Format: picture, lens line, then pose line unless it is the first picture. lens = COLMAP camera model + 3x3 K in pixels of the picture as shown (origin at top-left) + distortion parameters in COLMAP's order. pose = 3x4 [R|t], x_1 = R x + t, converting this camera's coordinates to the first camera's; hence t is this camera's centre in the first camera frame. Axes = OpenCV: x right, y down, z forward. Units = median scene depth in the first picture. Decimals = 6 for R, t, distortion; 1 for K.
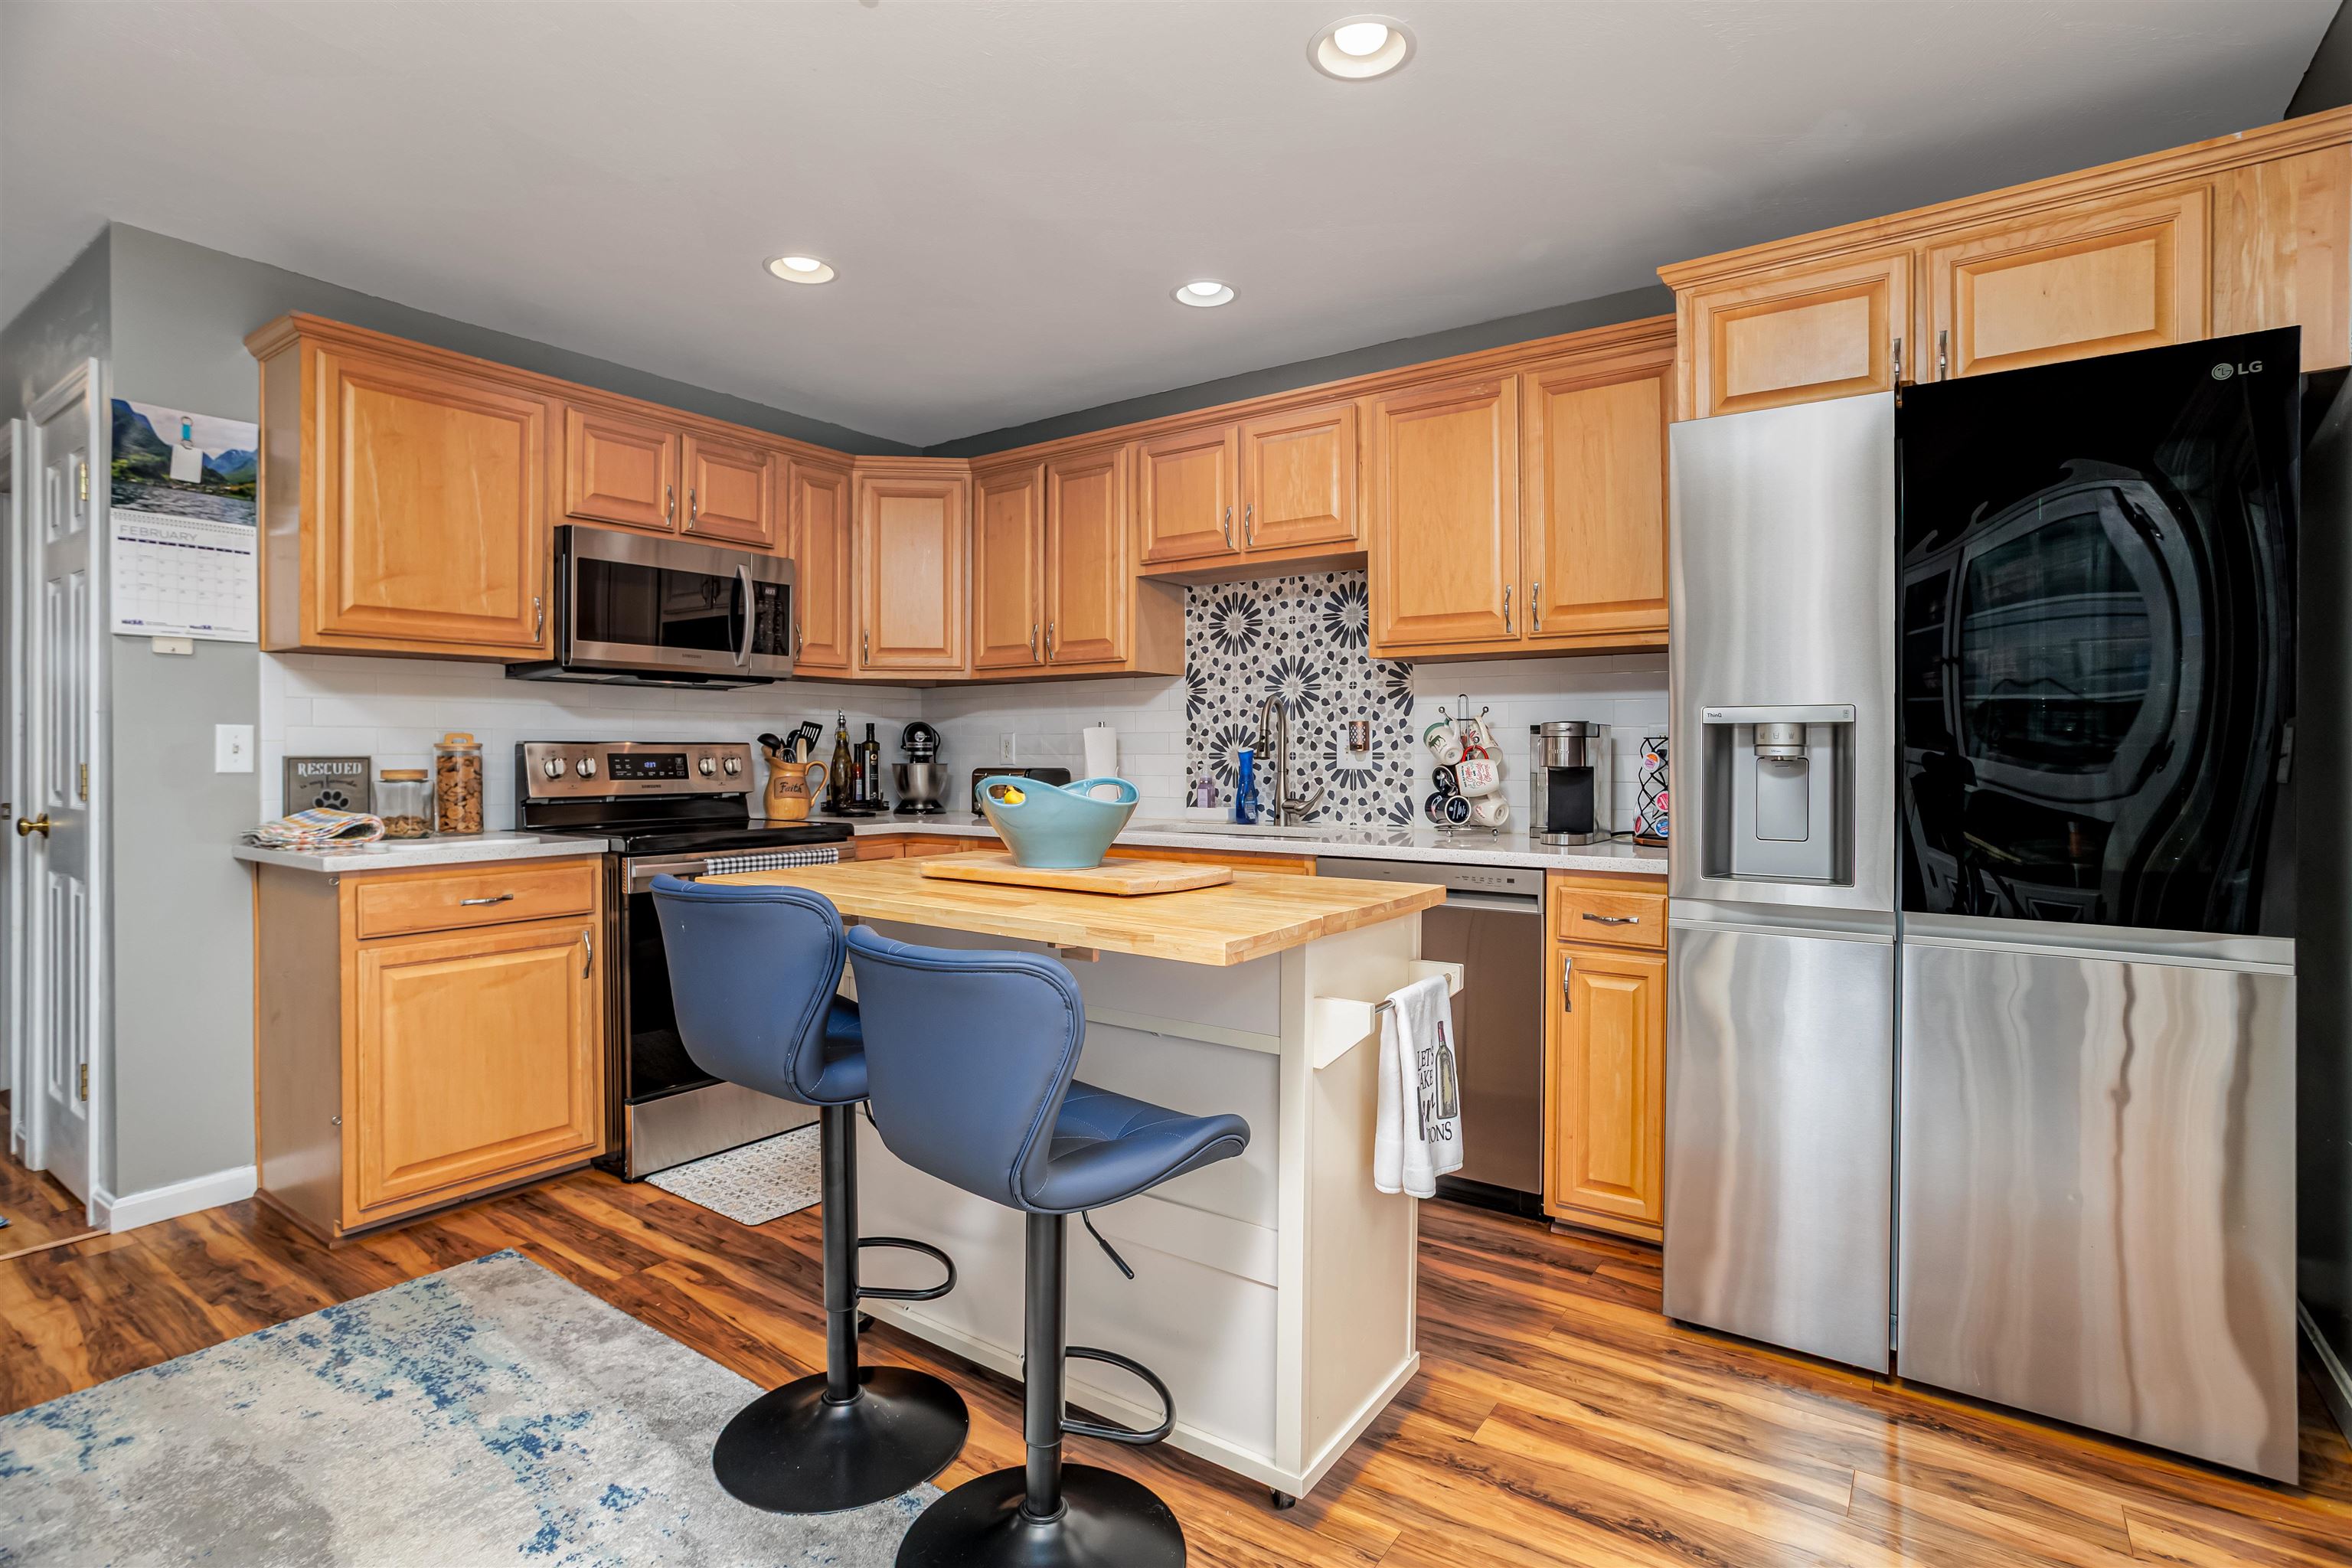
lens RADIAL K [[1181.7, 0, 1168.5], [0, 1181.7, 752.4], [0, 0, 1]] dist [-0.043825, 0.037402]
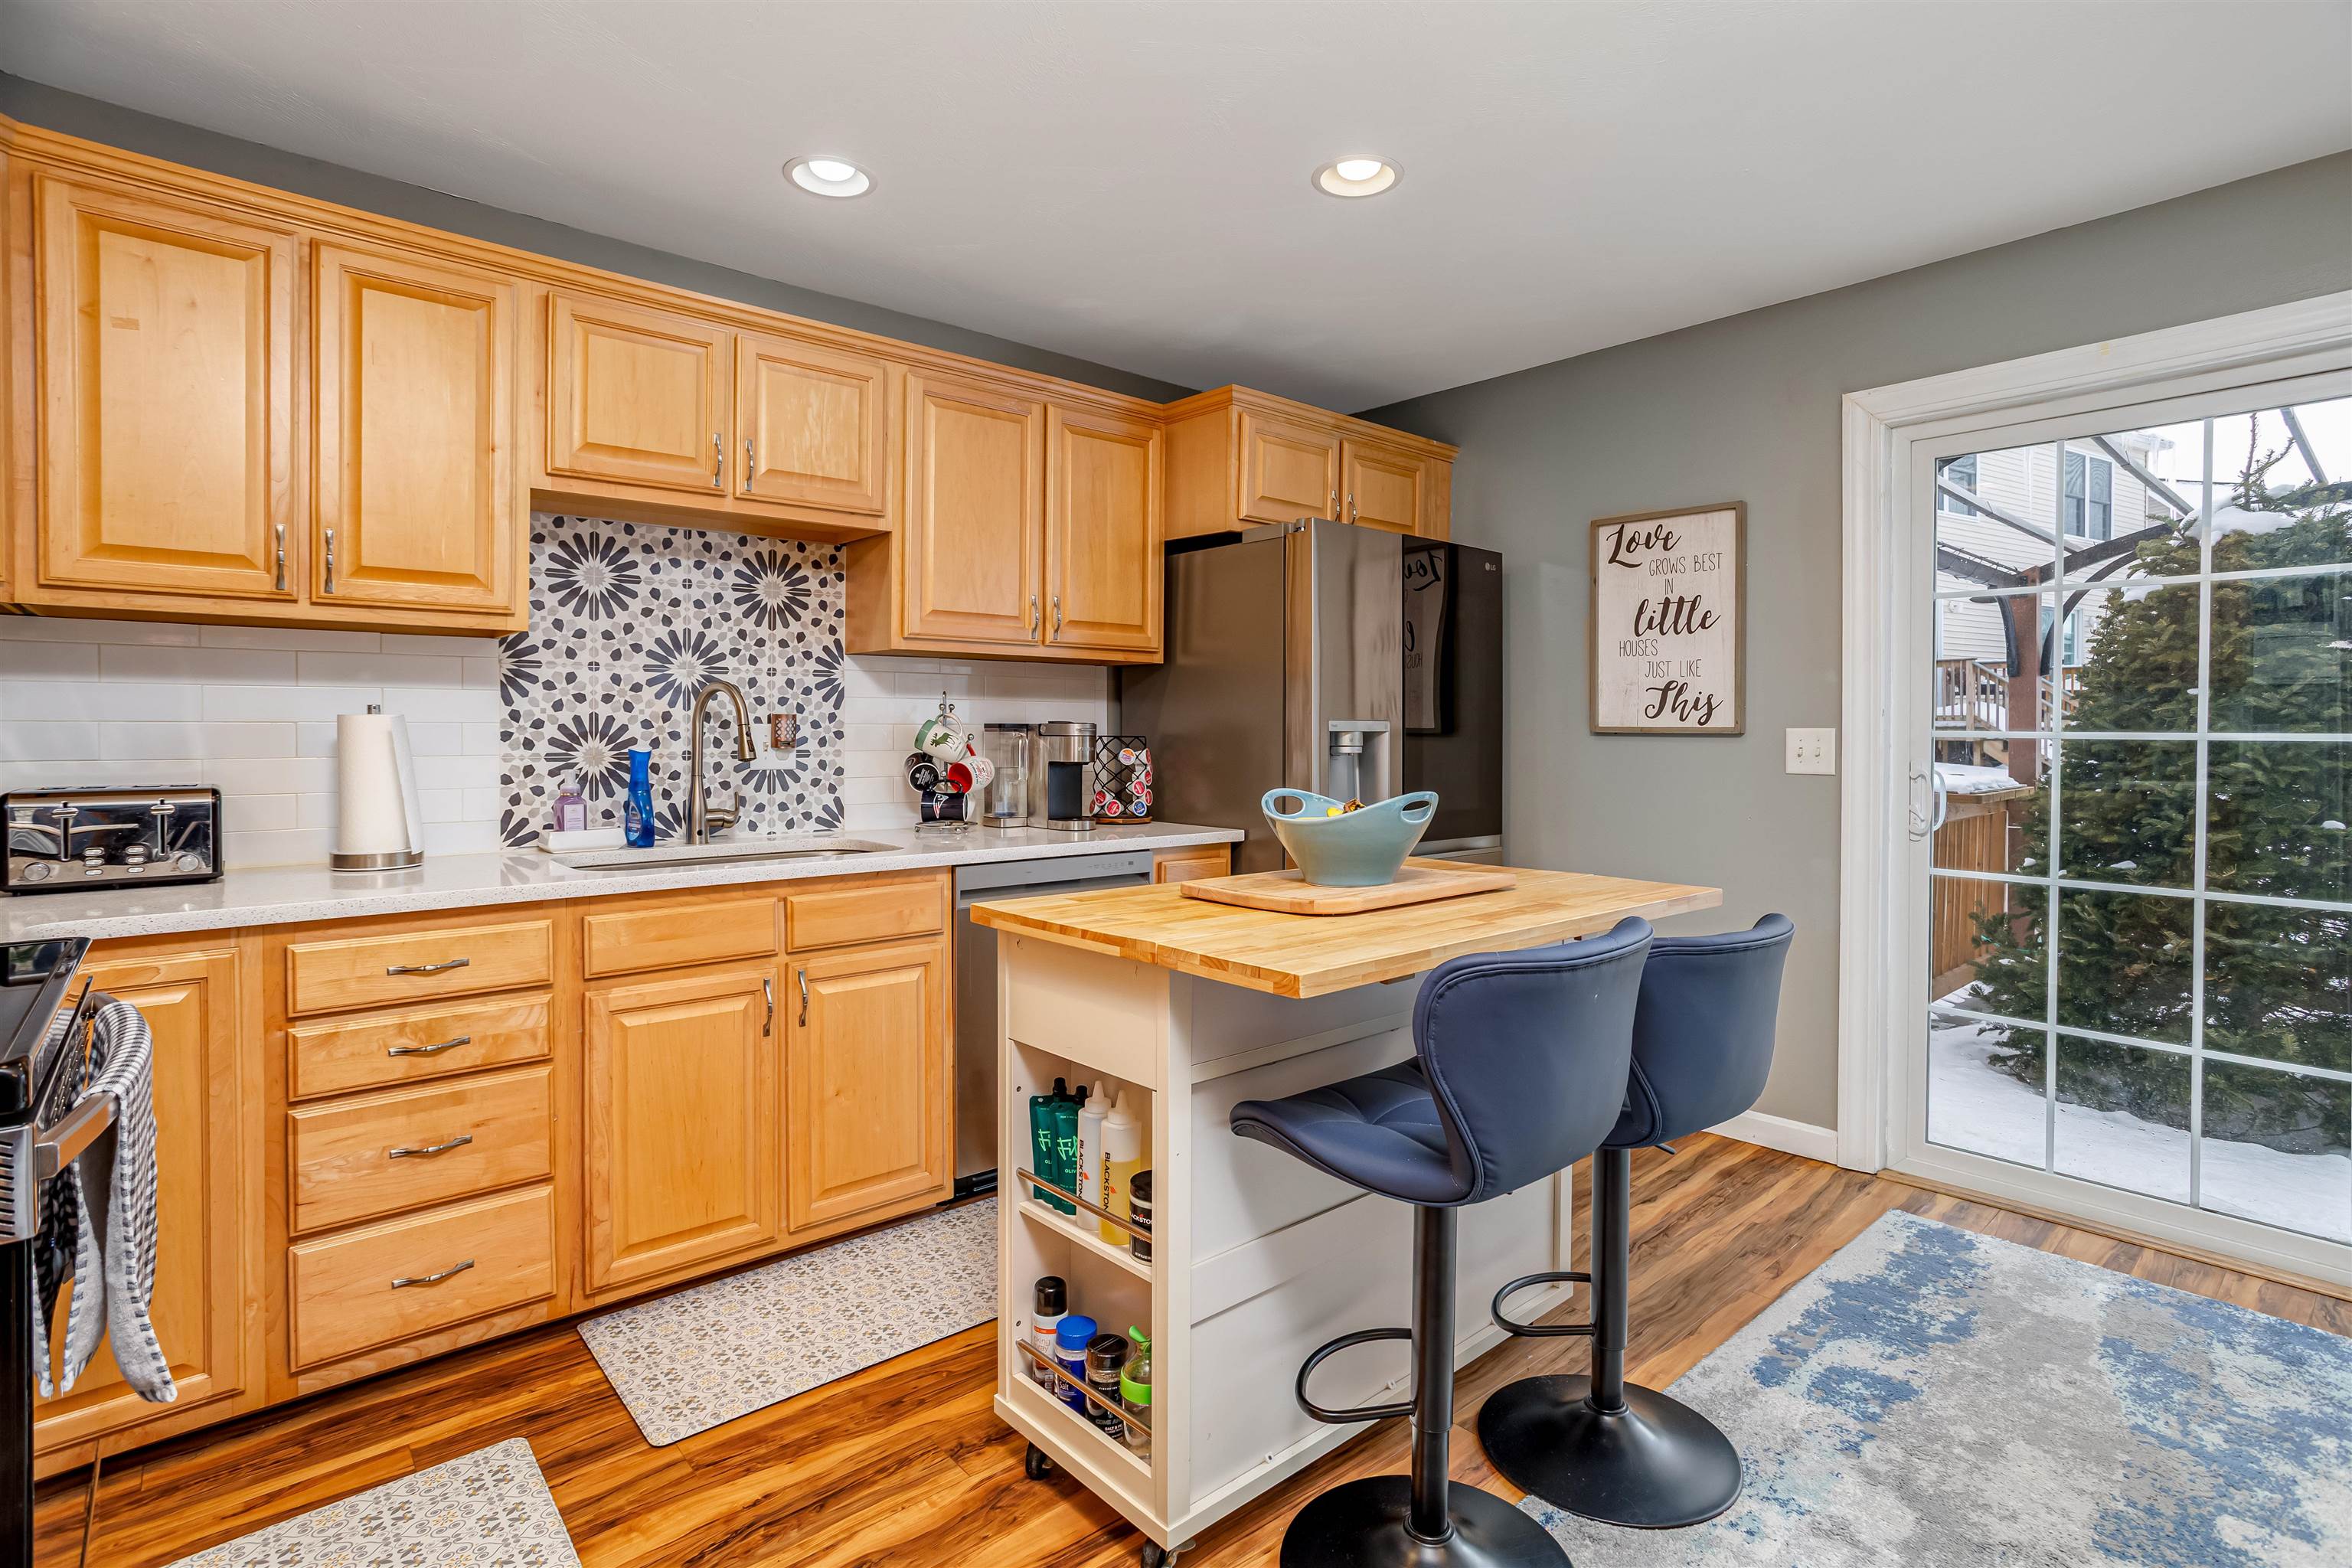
lens RADIAL K [[1157.7, 0, 1192.7], [0, 1157.7, 745.2], [0, 0, 1]] dist [-0.049012, 0.031246]
pose [[0.193687, -0.012147, 0.980988, -0.625526], [-0.001327, 0.999919, 0.012643, -0.015012], [-0.981063, -0.003750, 0.193655, 0.553915]]
